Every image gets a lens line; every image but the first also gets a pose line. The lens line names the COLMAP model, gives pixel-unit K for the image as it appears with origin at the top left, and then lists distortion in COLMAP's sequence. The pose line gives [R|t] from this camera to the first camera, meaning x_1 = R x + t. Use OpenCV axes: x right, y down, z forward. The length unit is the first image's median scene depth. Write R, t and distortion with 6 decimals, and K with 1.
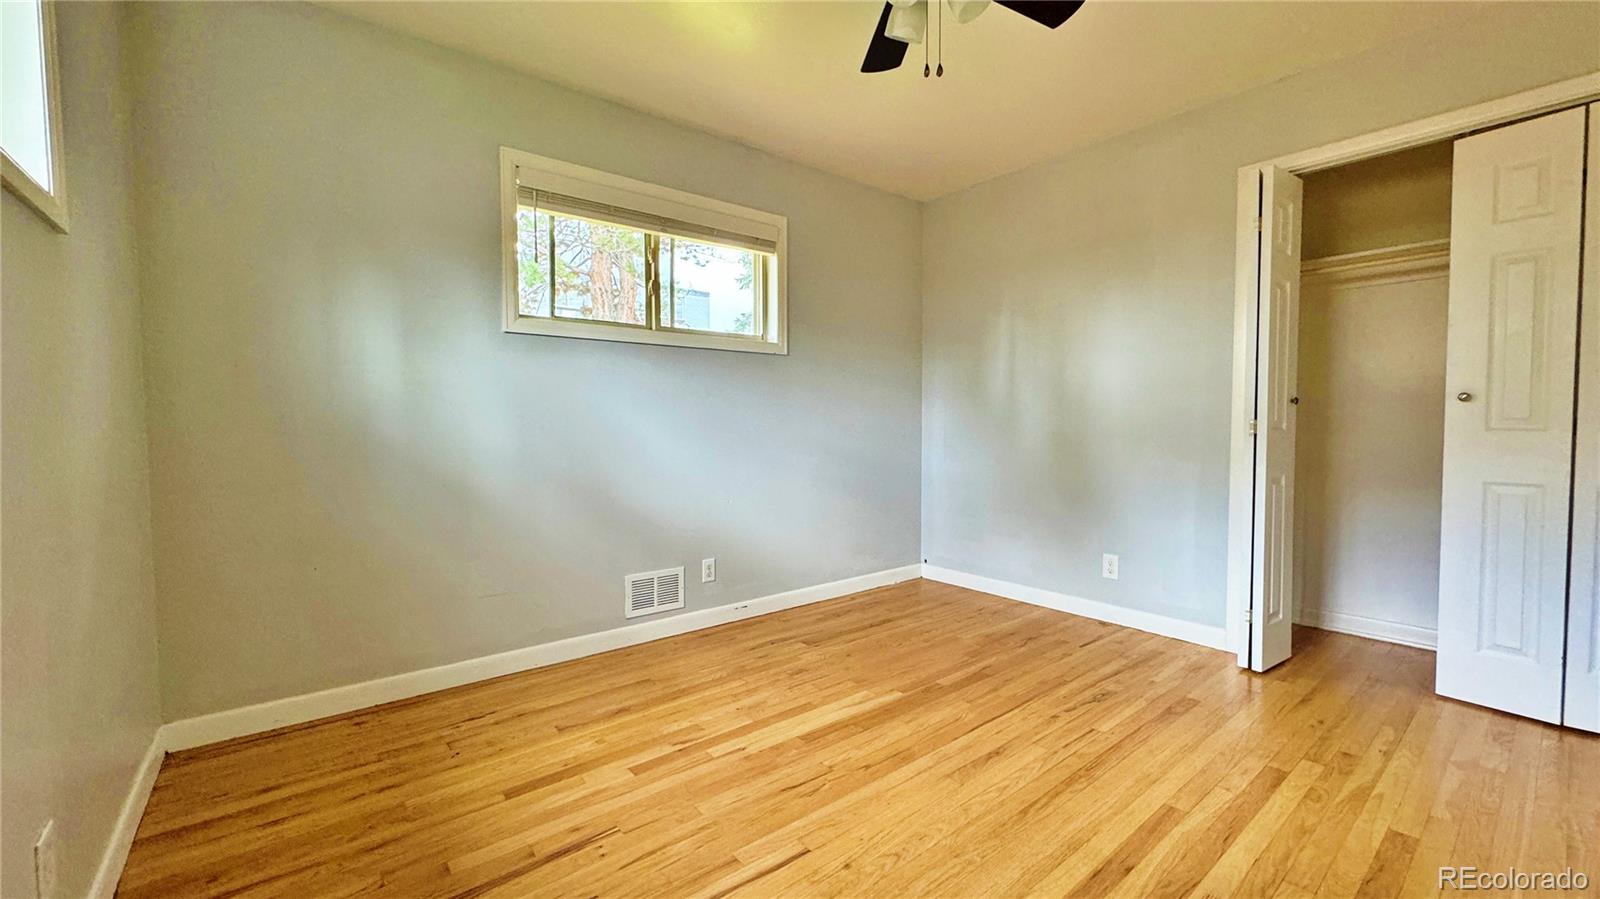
lens RADIAL K [[636.5, 0, 795.7], [0, 636.5, 447.1], [0, 0, 1]] dist [-0.003981, 0.000345]
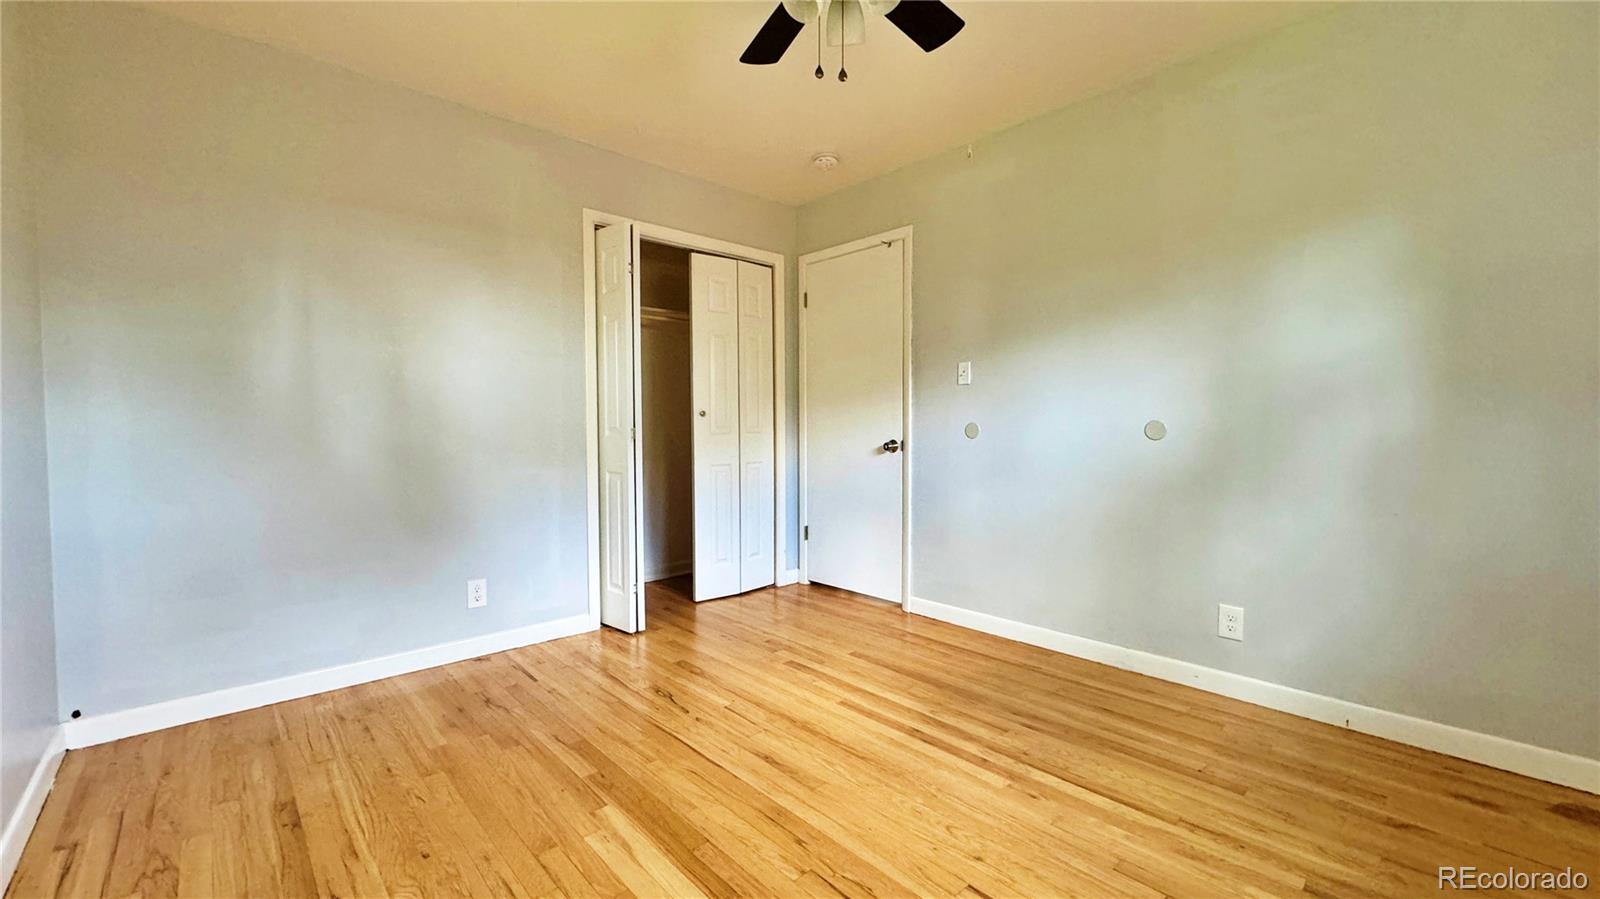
lens RADIAL K [[636.5, 0, 797.9], [0, 636.5, 449.4], [0, 0, 1]] dist [-0.003981, 0.000345]
pose [[-0.067250, -0.037367, 0.997036, -0.449859], [0.042043, 0.998305, 0.040250, -0.032303], [-0.996850, 0.044625, -0.065565, 0.657914]]
